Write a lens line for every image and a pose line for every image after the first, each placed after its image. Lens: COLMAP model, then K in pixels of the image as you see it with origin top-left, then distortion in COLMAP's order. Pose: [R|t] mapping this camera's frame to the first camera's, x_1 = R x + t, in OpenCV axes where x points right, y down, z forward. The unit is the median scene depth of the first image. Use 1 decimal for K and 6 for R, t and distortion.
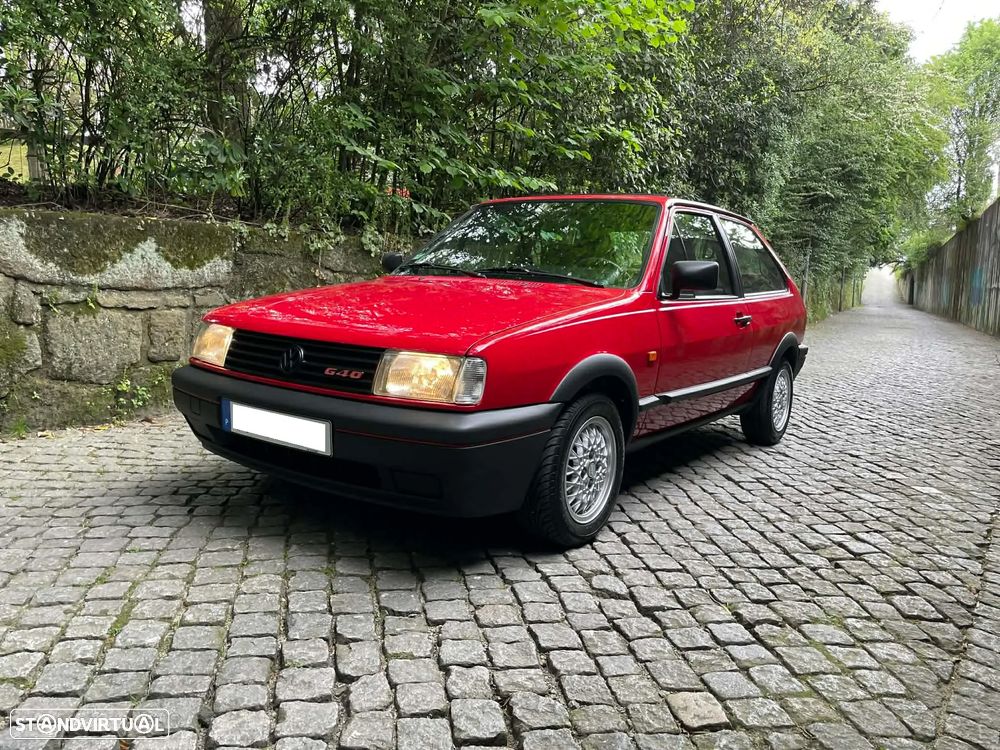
lens RADIAL K [[756.7, 0, 497.4], [0, 756.7, 361.4], [0, 0, 1]] dist [0.082494, -0.112565]
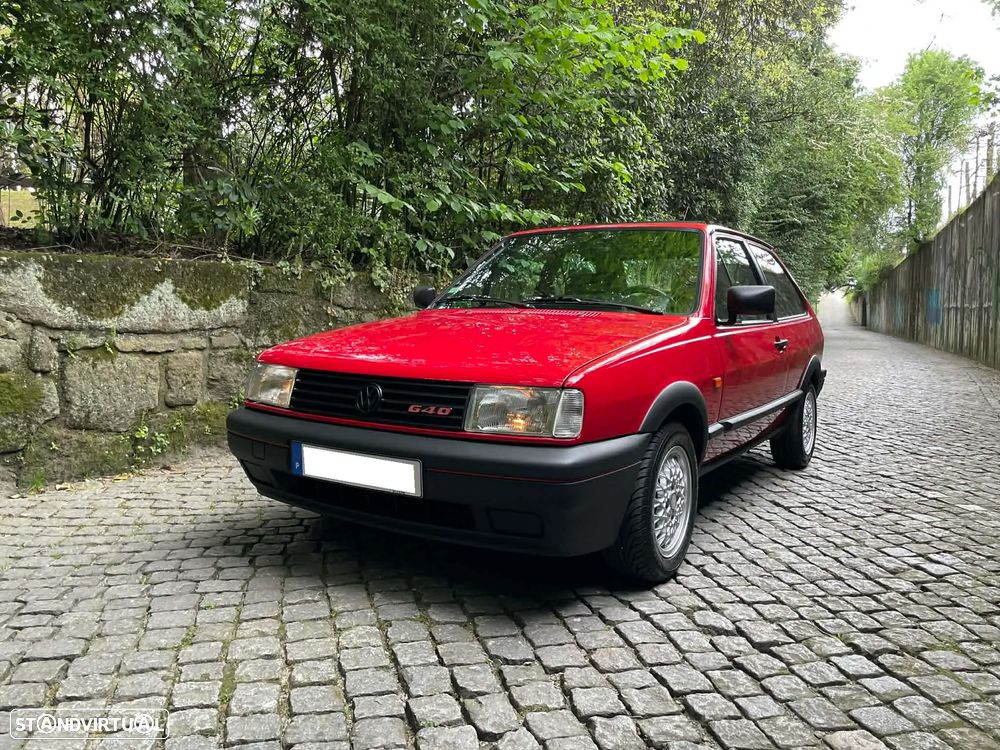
lens RADIAL K [[756.7, 0, 497.4], [0, 756.7, 361.4], [0, 0, 1]] dist [0.082494, -0.112565]
pose [[0.998349, -0.032251, 0.047531, -0.113510], [0.034295, 0.998493, -0.042836, -0.001460], [-0.046078, 0.044395, 0.997951, 0.023453]]
